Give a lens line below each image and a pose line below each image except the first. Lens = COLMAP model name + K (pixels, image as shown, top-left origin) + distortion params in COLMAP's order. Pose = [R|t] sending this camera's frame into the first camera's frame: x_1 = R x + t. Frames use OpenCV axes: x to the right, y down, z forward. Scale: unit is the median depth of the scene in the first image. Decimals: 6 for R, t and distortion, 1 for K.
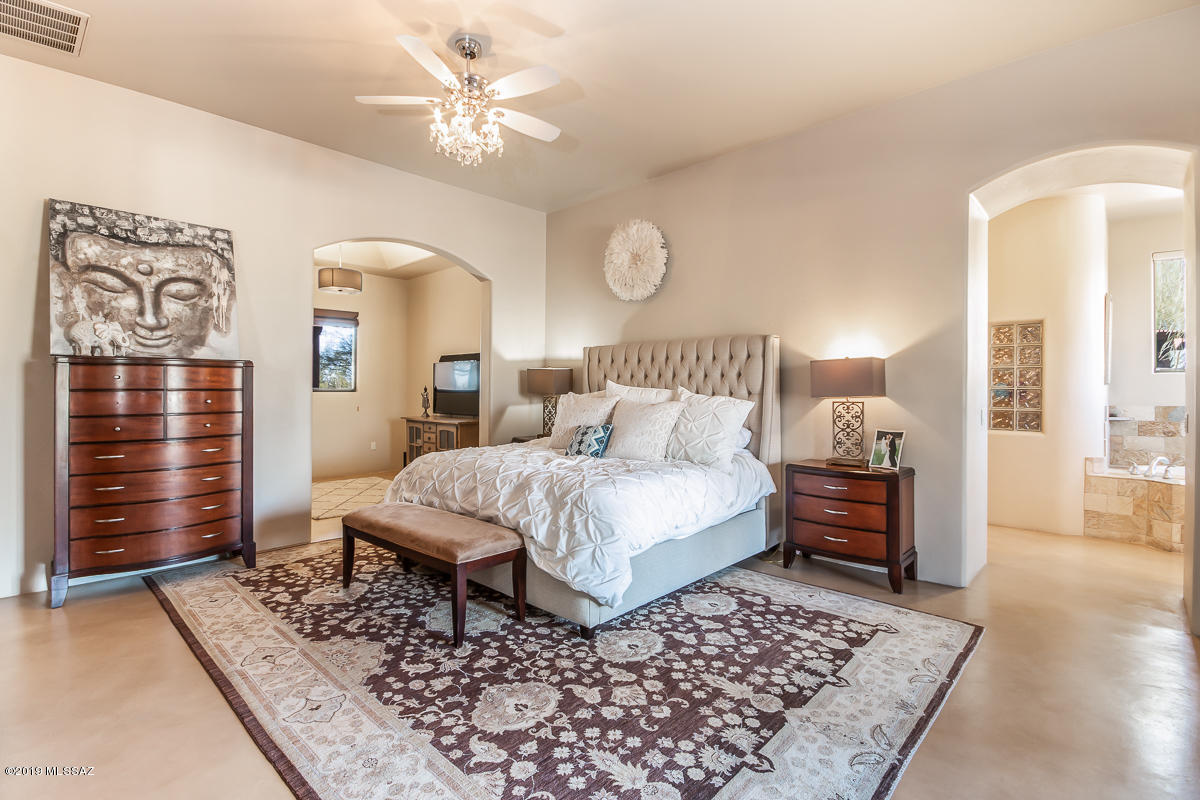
lens RADIAL K [[557.6, 0, 600.0], [0, 557.6, 400.0], [0, 0, 1]] dist [-0.001531, -0.000104]
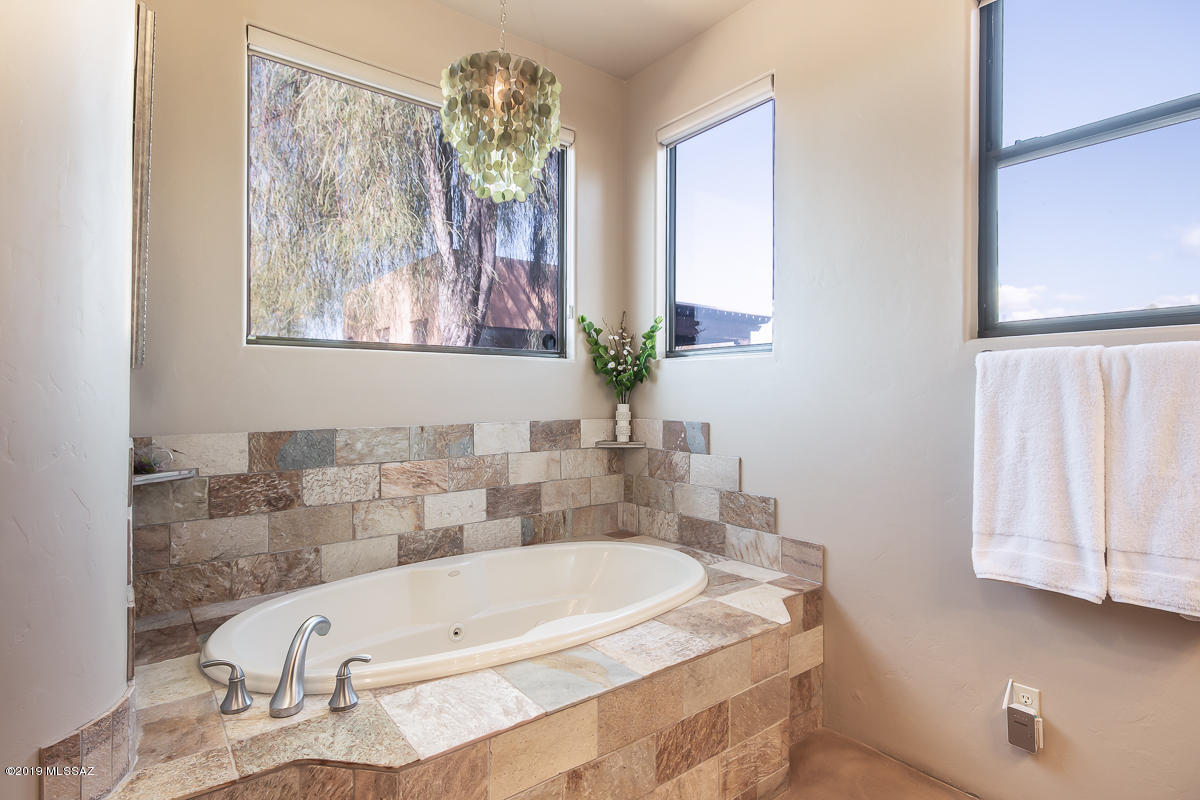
lens RADIAL K [[608.3, 0, 599.9], [0, 608.3, 394.2], [0, 0, 1]] dist [0.001477, 0.000067]
pose [[0.151359, 0.003730, 0.988472, 0.480315], [0.016202, 0.999849, -0.006254, -0.005466], [-0.988346, 0.016962, 0.151276, 0.535657]]
